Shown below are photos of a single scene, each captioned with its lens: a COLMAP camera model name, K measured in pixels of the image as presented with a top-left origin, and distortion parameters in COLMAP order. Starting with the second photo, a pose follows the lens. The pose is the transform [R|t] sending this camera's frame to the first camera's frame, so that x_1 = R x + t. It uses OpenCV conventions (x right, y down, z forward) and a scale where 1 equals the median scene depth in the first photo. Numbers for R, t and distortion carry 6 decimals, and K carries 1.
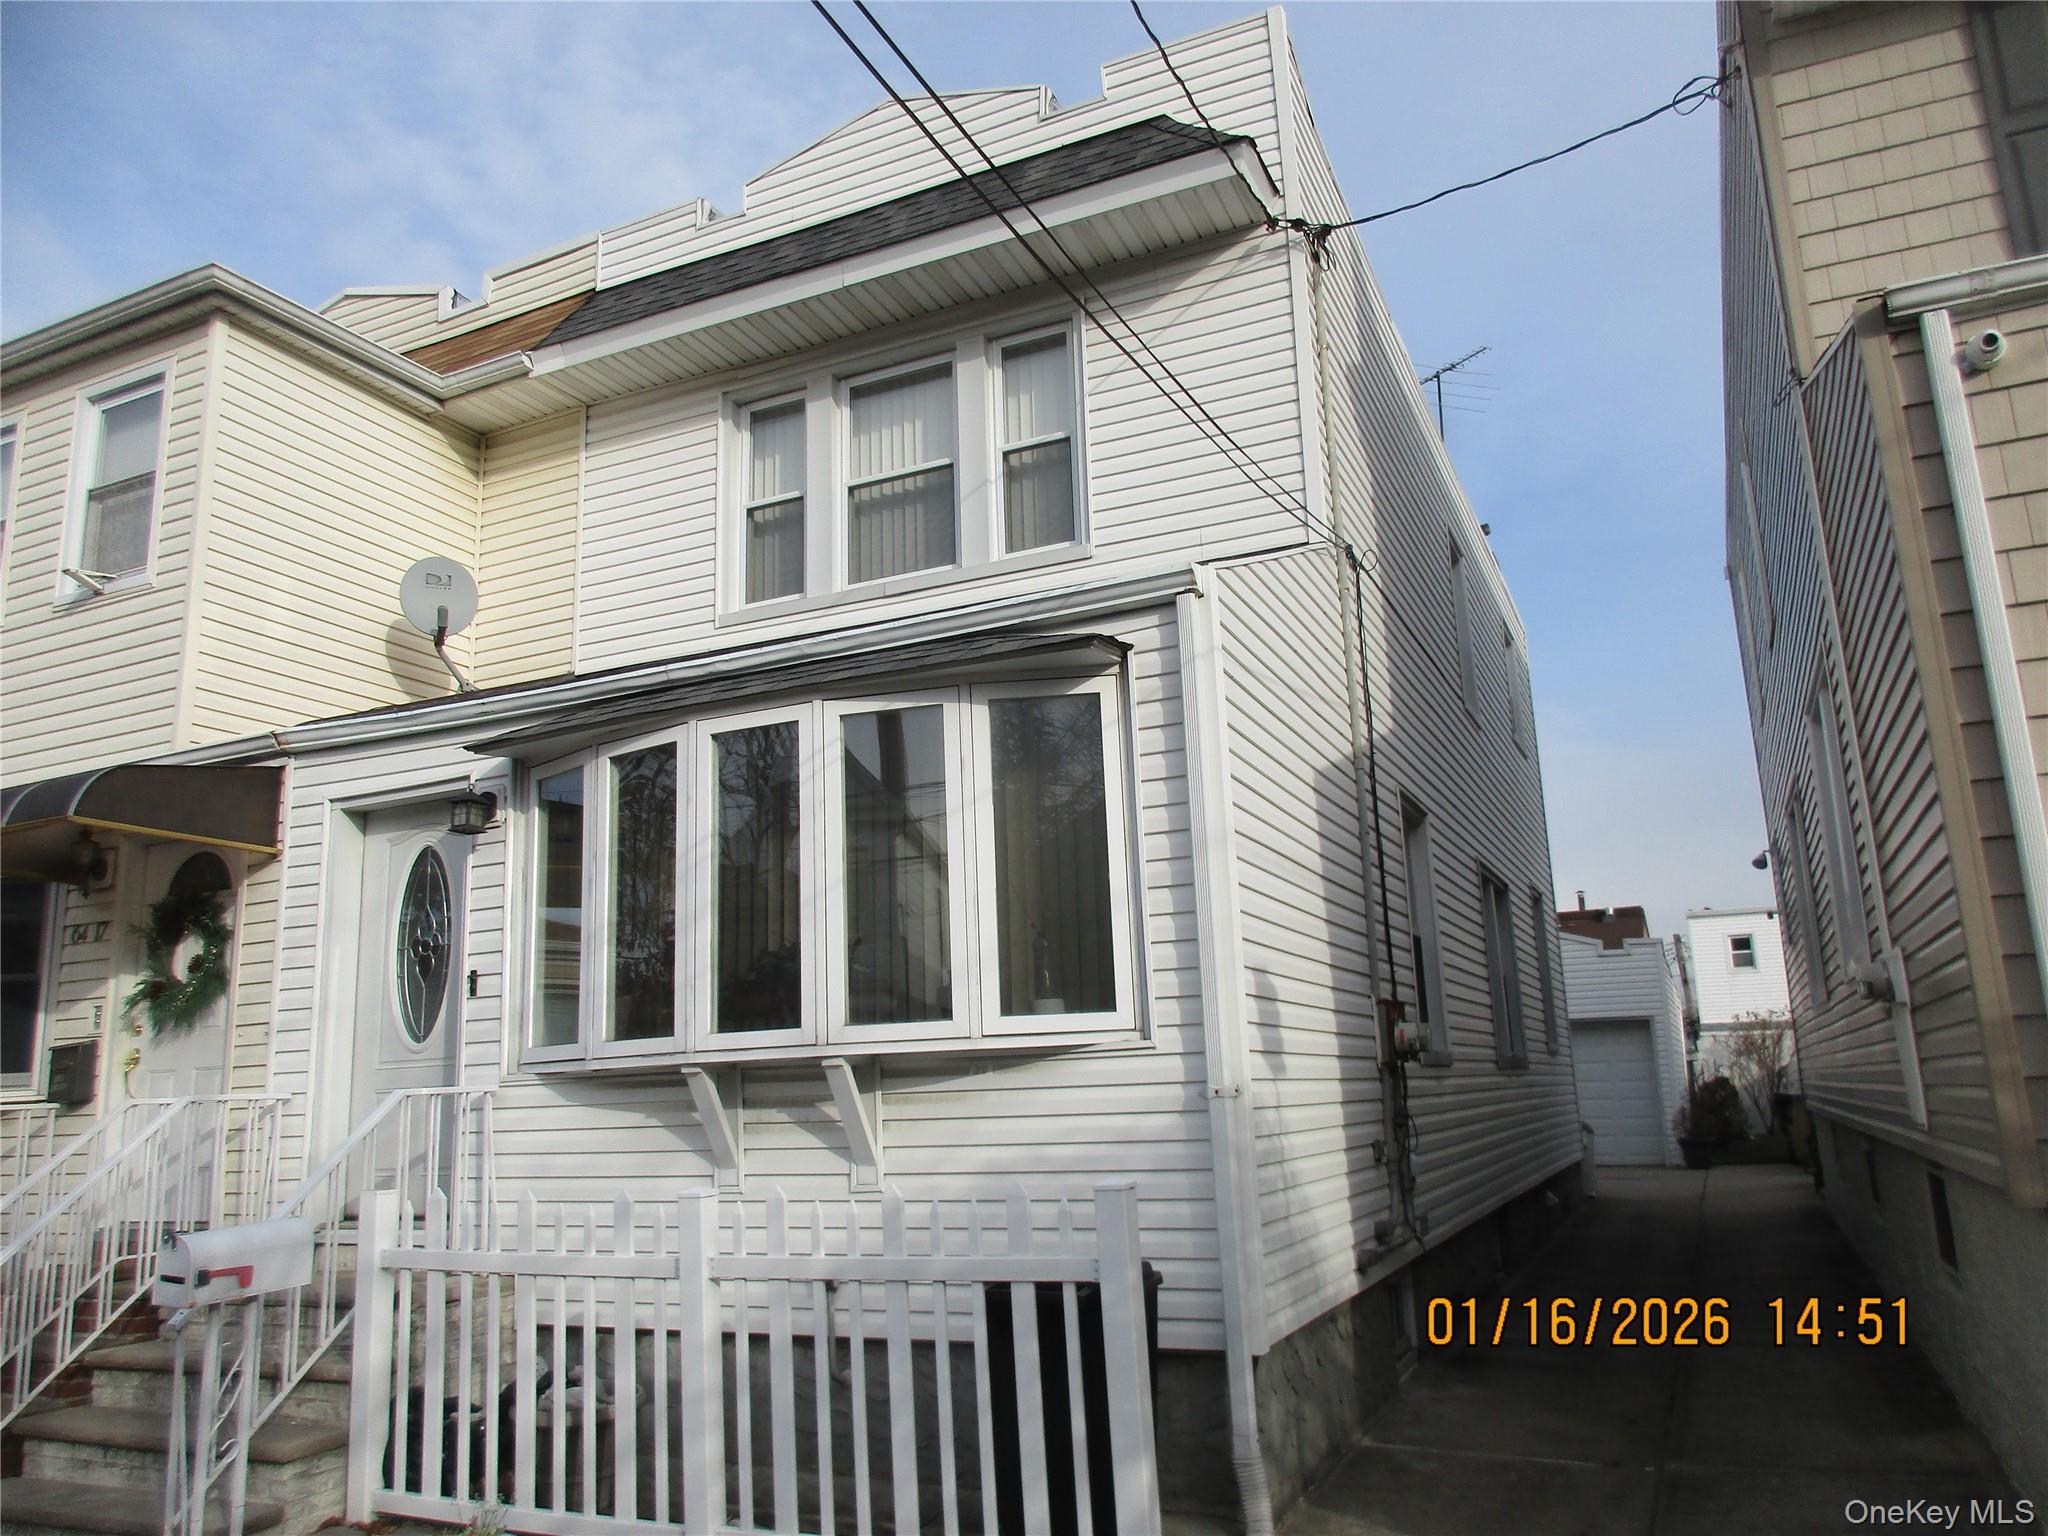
lens RADIAL K [[1476.7, 0, 1021.4], [0, 1476.7, 771.3], [0, 0, 1]] dist [-0.023967, 0.001775]
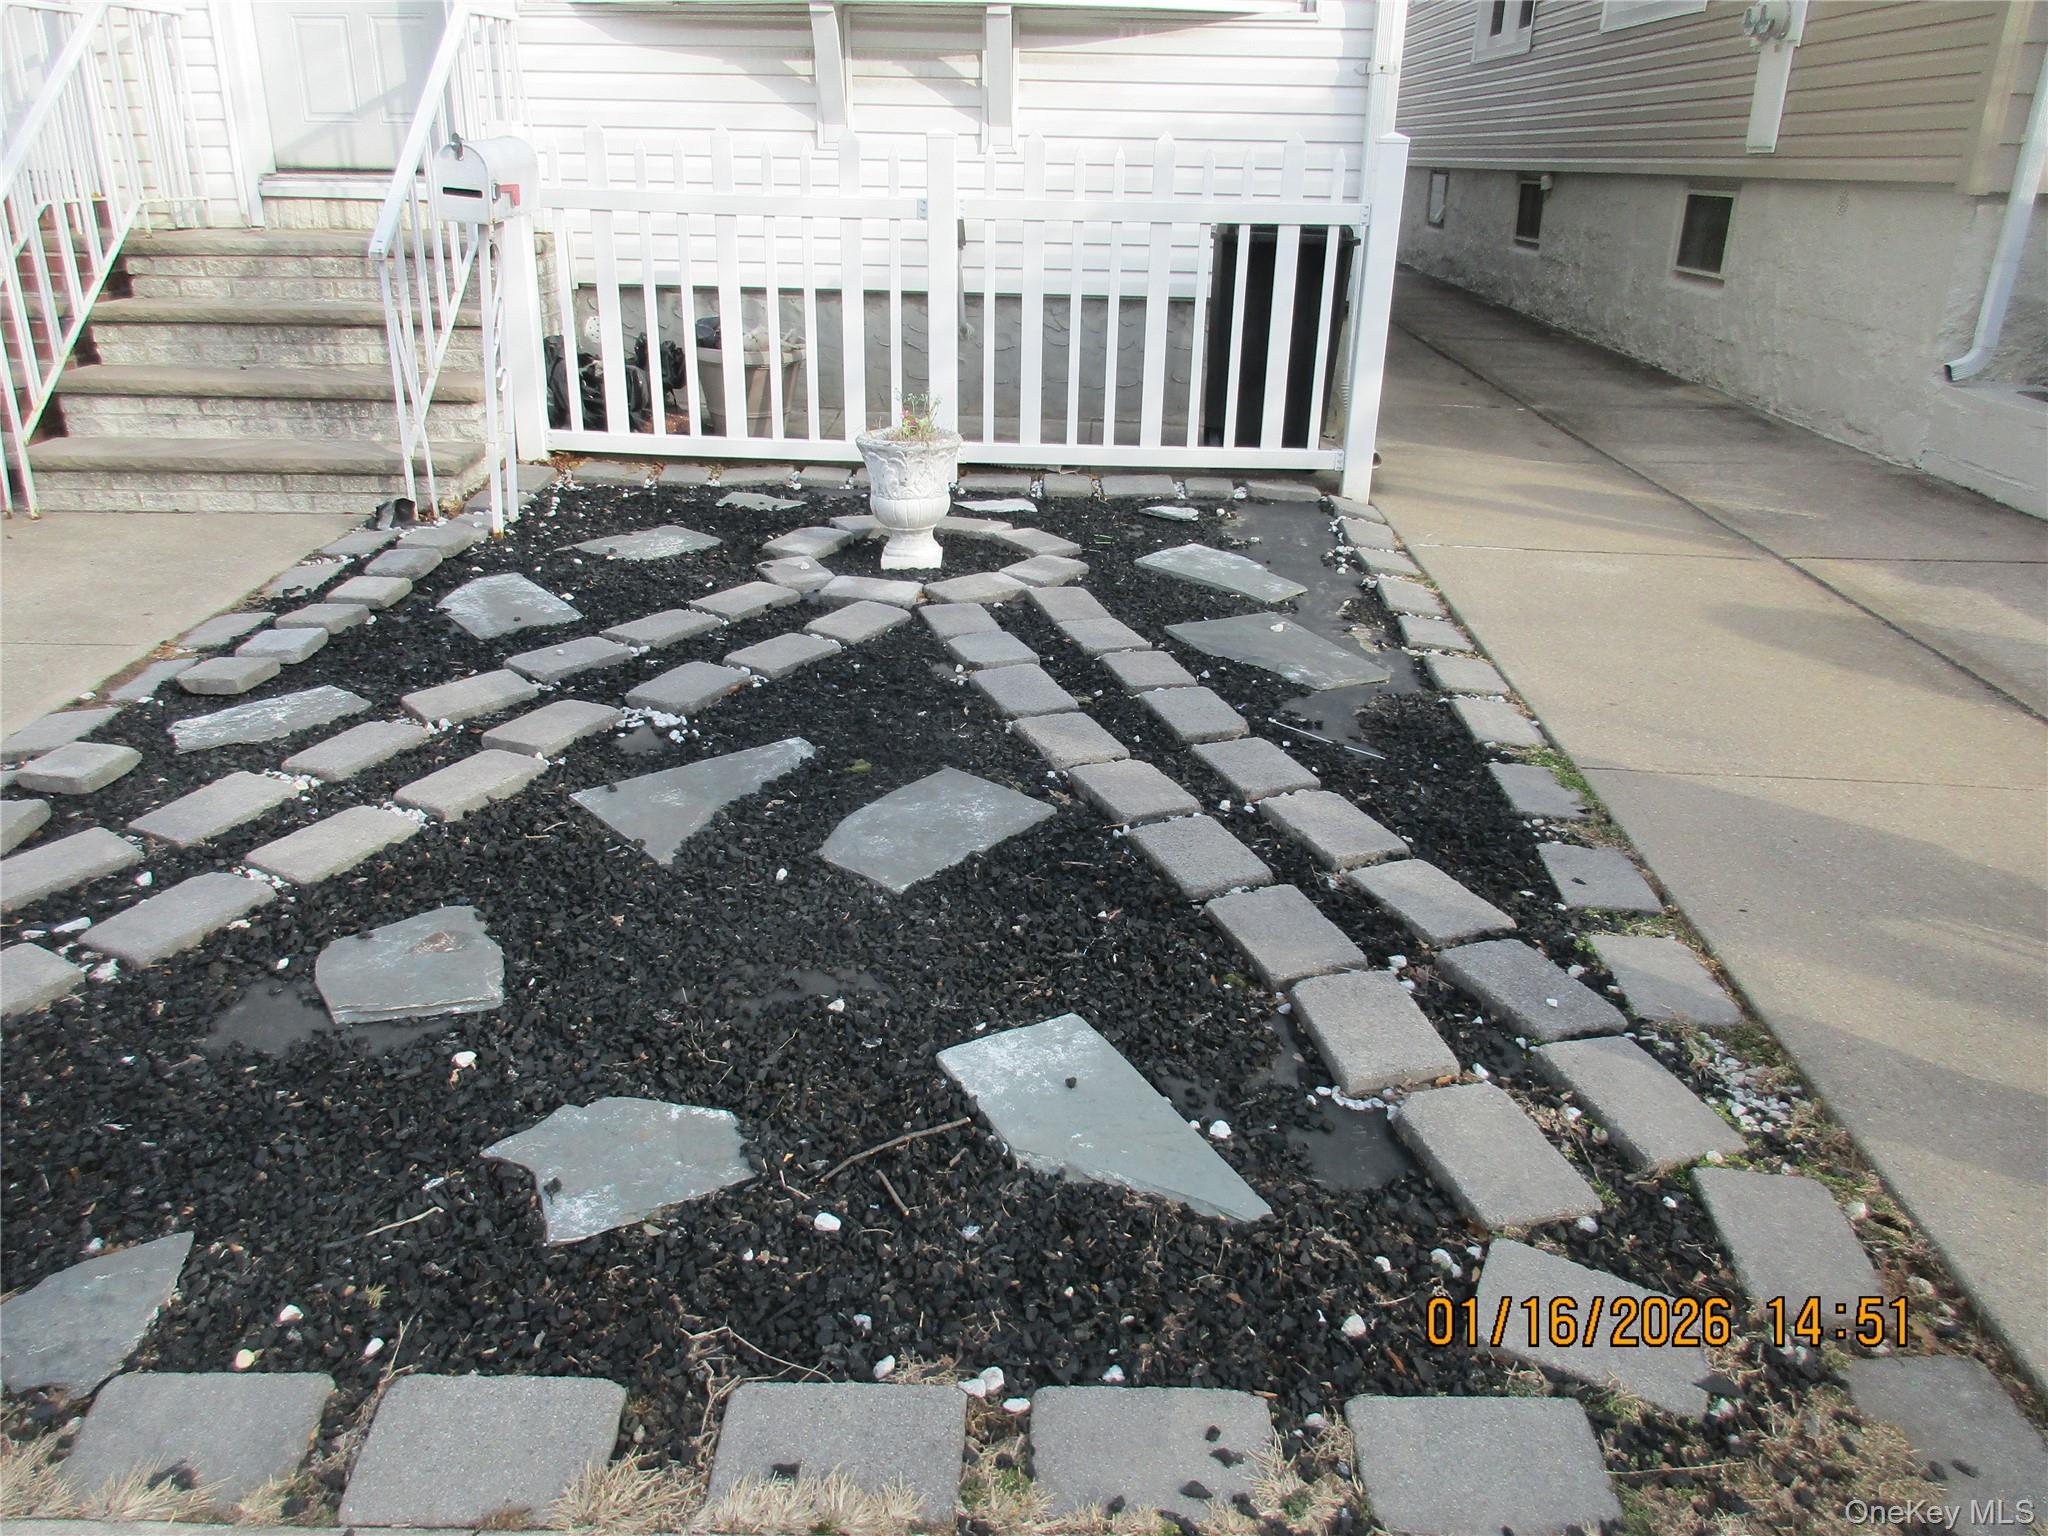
lens RADIAL K [[1476.7, 0, 1026.8], [0, 1476.7, 798.7], [0, 0, 1]] dist [-0.023967, 0.001775]
pose [[0.921506, -0.094786, 0.376619, -0.398861], [-0.138551, 0.825709, 0.546816, 0.073879], [-0.362808, -0.556075, 0.747764, -0.014390]]
